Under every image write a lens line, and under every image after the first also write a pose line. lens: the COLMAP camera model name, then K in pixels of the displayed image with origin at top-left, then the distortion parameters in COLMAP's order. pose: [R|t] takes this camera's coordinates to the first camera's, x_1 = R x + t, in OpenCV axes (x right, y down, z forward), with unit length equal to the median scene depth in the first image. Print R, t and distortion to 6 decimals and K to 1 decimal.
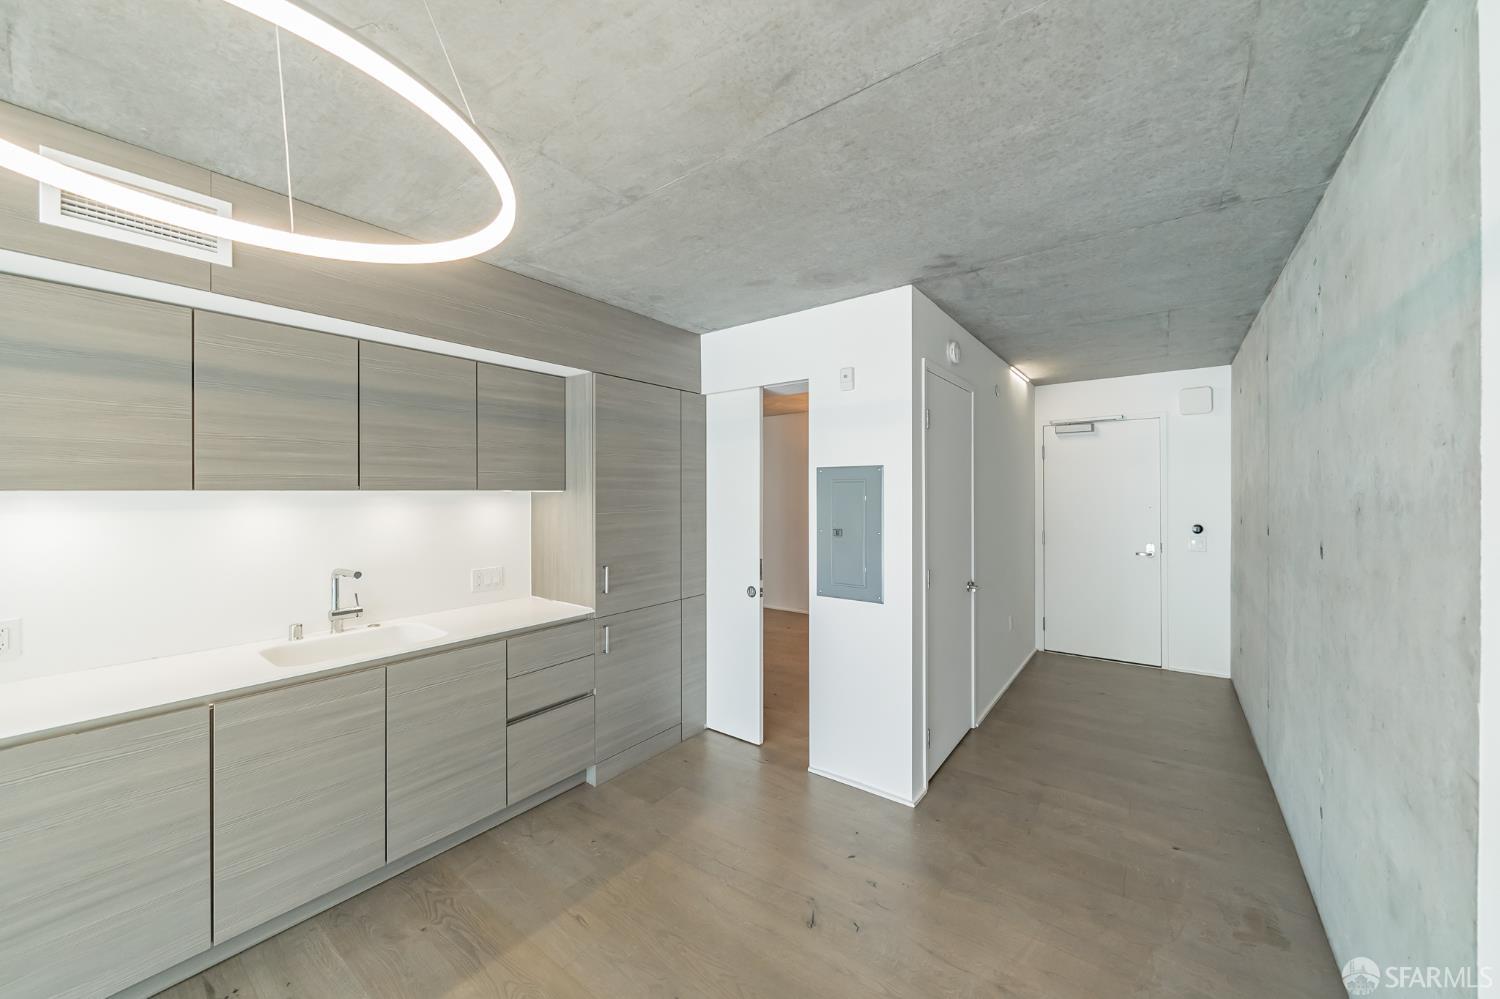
lens RADIAL K [[522.8, 0, 789.0], [0, 522.8, 494.2], [0, 0, 1]] dist [-0.003326, -0.000087]
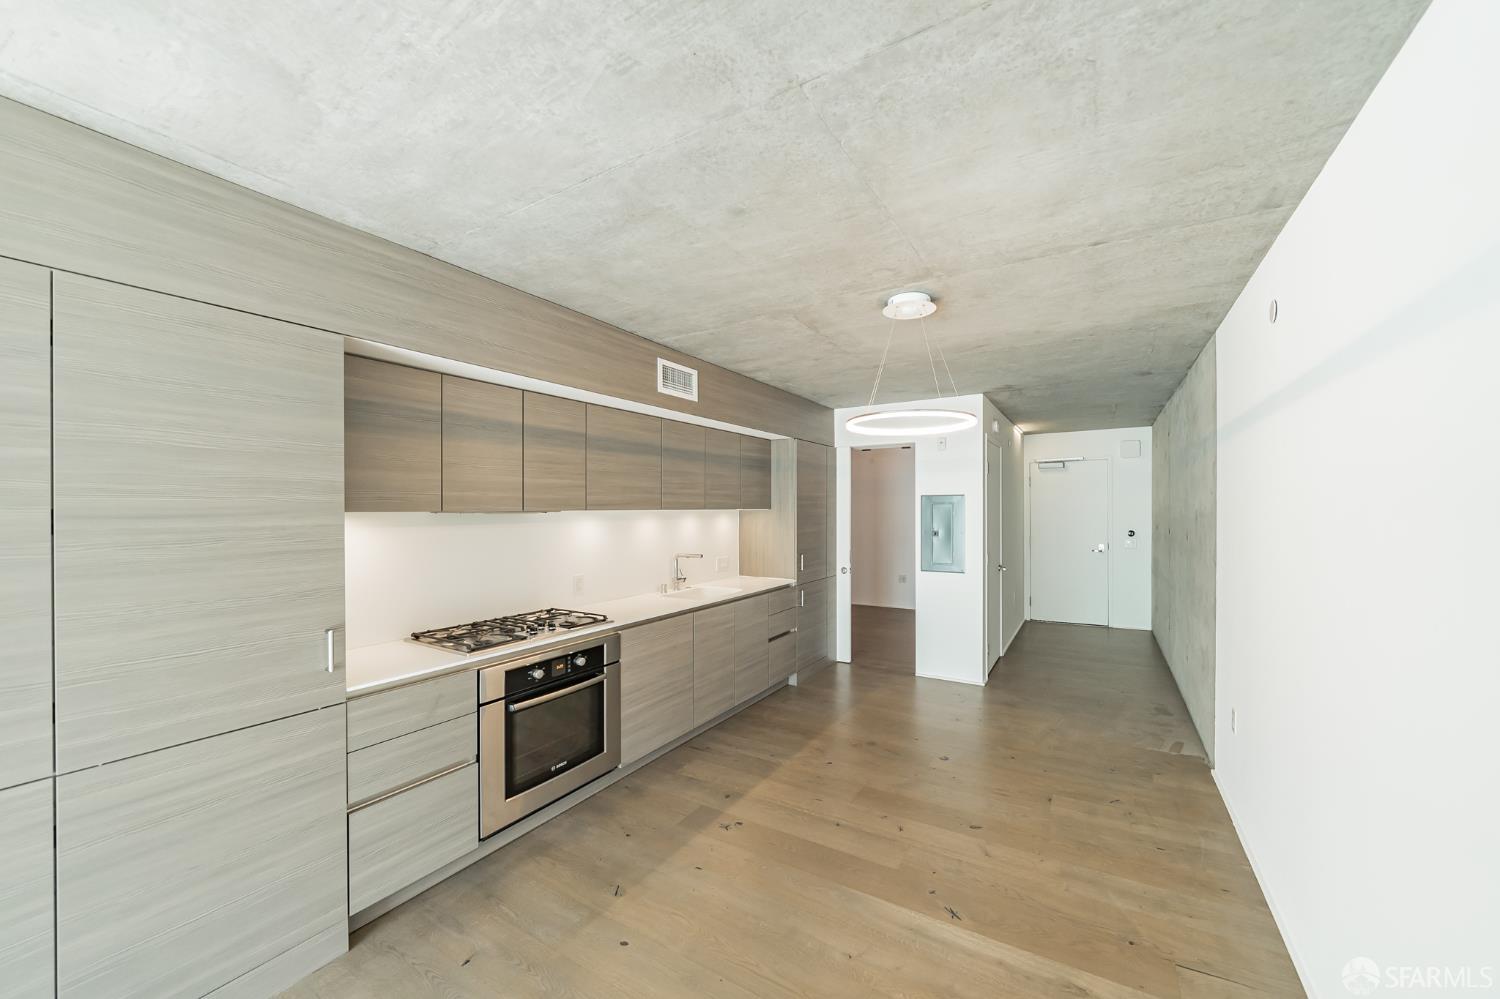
lens RADIAL K [[504.9, 0, 806.7], [0, 504.9, 511.7], [0, 0, 1]] dist [0.000225, -0.000143]
pose [[0.995344, -0.000483, 0.096386, -0.494033], [0.000166, 0.999995, 0.003292, -0.003962], [-0.096387, -0.003260, 0.995339, -0.614682]]
